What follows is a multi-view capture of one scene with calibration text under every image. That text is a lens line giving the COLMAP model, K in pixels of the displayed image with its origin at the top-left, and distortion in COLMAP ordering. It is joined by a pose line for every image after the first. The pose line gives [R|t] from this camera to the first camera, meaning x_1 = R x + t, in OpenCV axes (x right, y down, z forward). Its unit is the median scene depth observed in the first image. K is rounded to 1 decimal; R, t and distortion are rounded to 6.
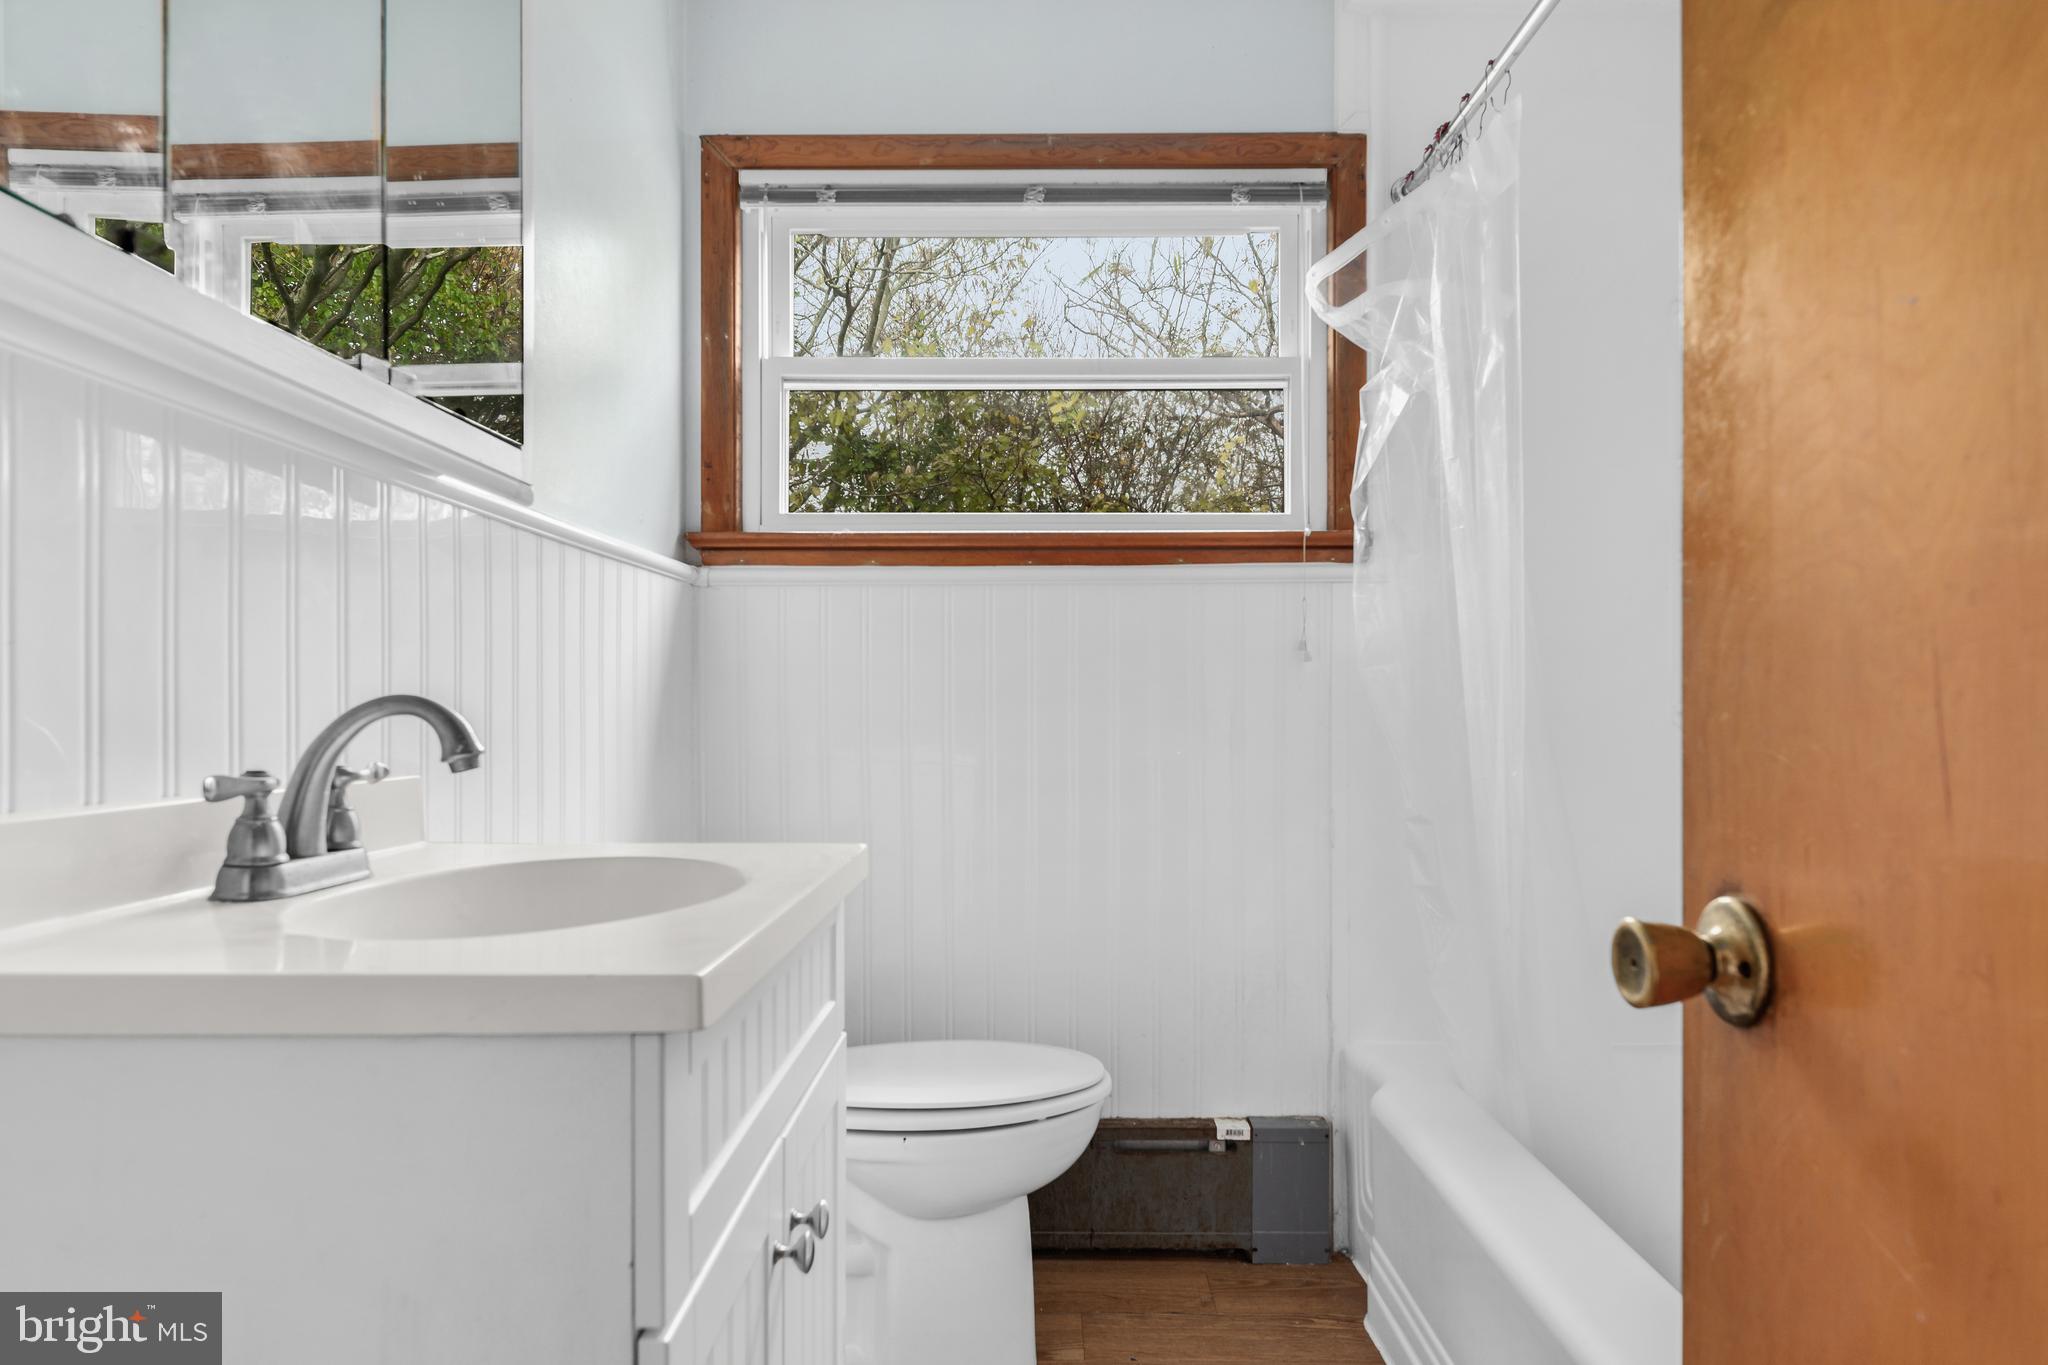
lens RADIAL K [[1274.6, 0, 1032.9], [0, 1274.6, 682.8], [0, 0, 1]] dist [0.015179, -0.002789]
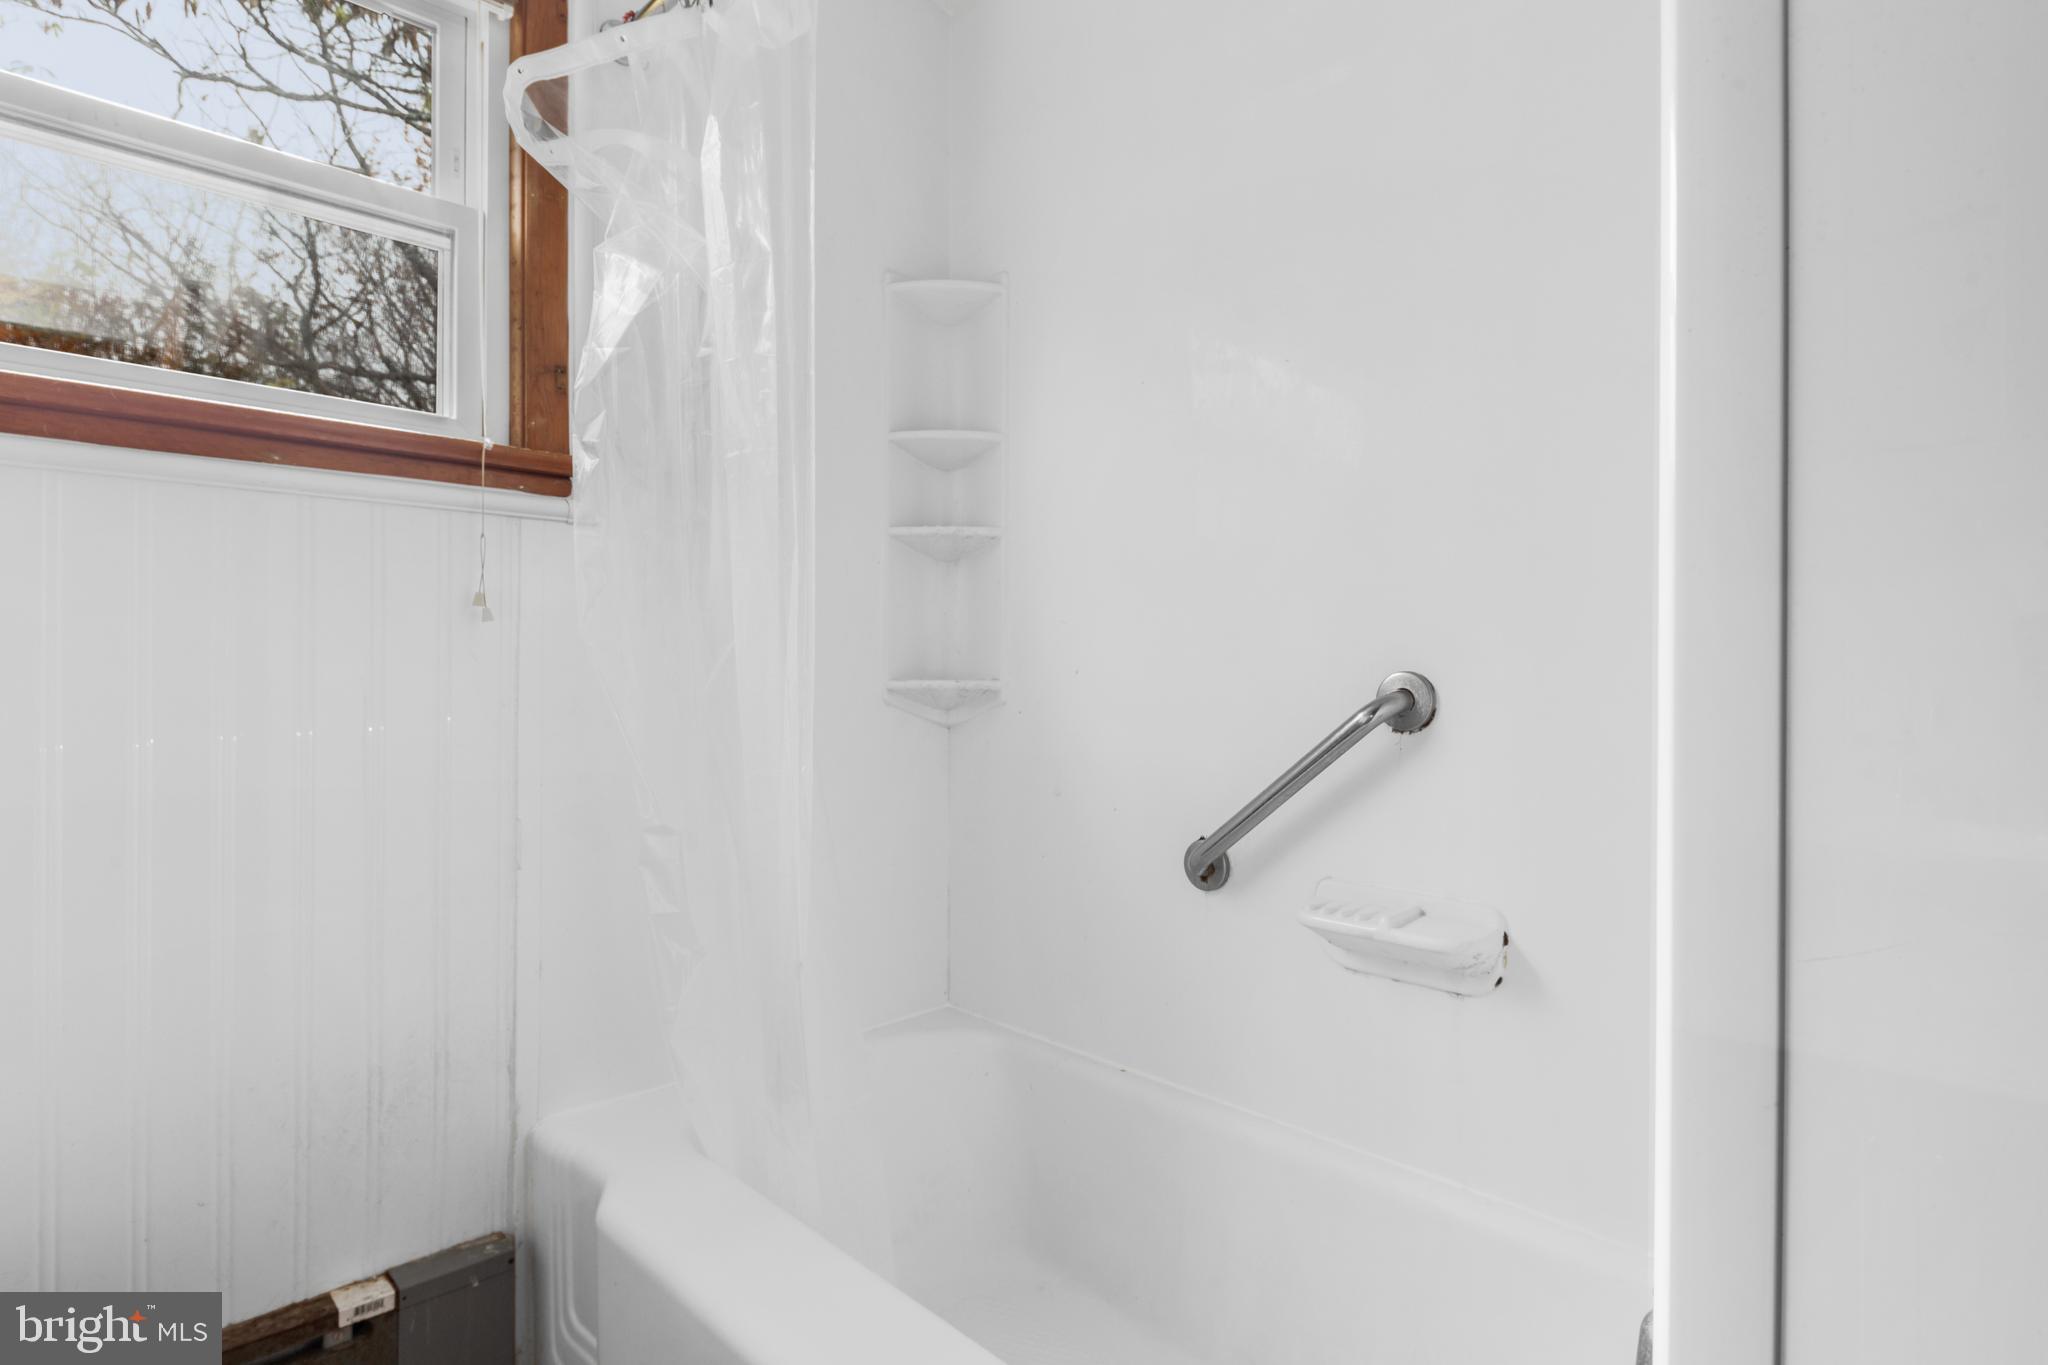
lens RADIAL K [[1049.4, 0, 1024.0], [0, 1049.4, 682.5], [0, 0, 1]] dist [0.016073, -0.012497]
pose [[0.704269, 0.004730, 0.709917, 0.003116], [-0.019814, 0.999719, 0.012995, 0.004650], [-0.709656, -0.023218, 0.704165, 0.356712]]
